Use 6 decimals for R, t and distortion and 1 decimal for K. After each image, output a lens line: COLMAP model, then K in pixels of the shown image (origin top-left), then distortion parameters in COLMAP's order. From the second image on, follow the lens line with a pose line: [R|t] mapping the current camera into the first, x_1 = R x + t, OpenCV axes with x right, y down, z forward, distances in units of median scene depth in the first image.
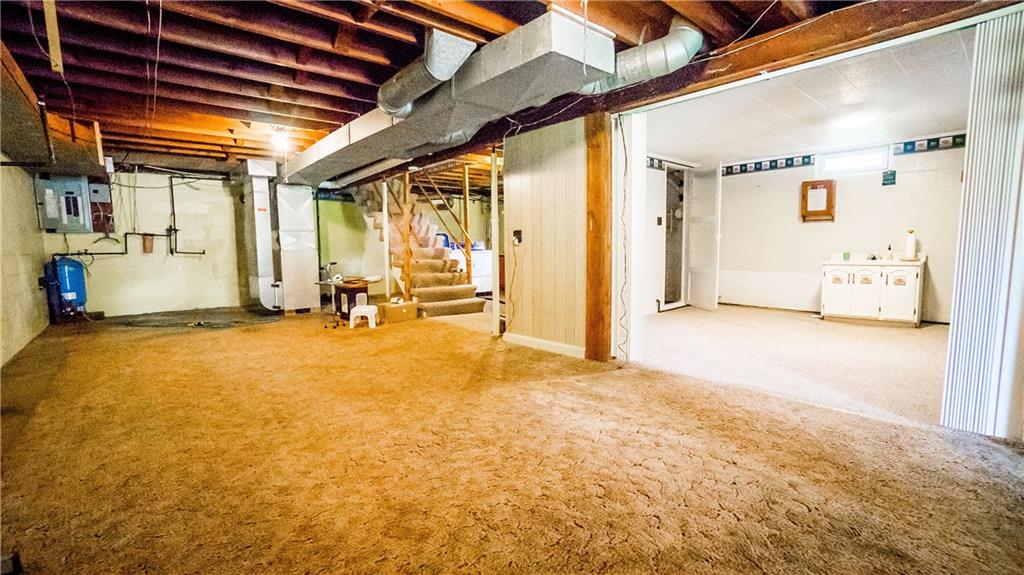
lens RADIAL K [[458.7, 0, 505.8], [0, 458.7, 291.1], [0, 0, 1]] dist [-0.048466, 0.014232]
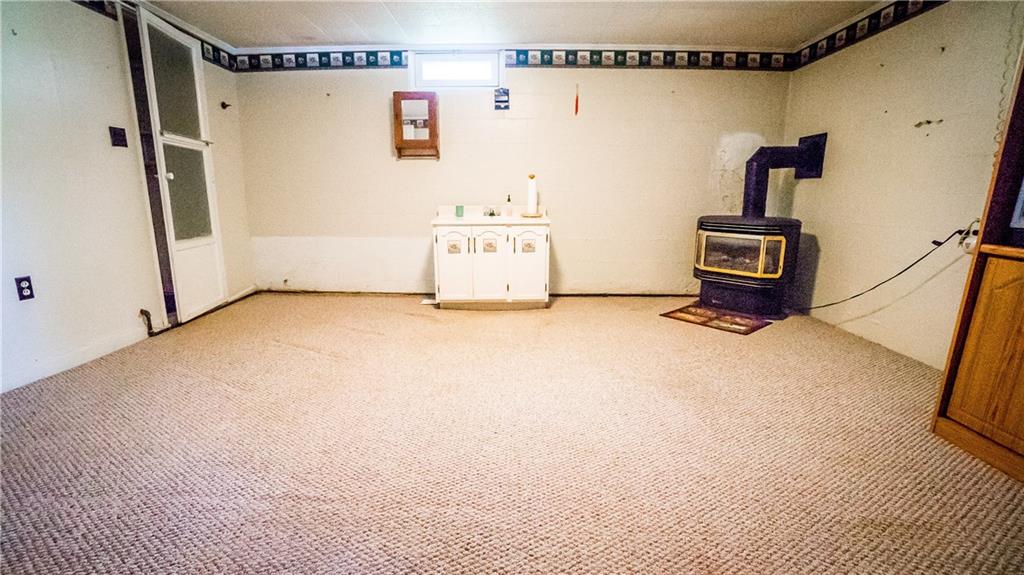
lens RADIAL K [[458.7, 0, 506.5], [0, 458.7, 291.9], [0, 0, 1]] dist [-0.048466, 0.014232]
pose [[0.672817, -0.135554, 0.727284, 0.284622], [0.058360, 0.989732, 0.130481, -0.042370], [-0.737503, -0.045346, 0.673820, 0.470673]]
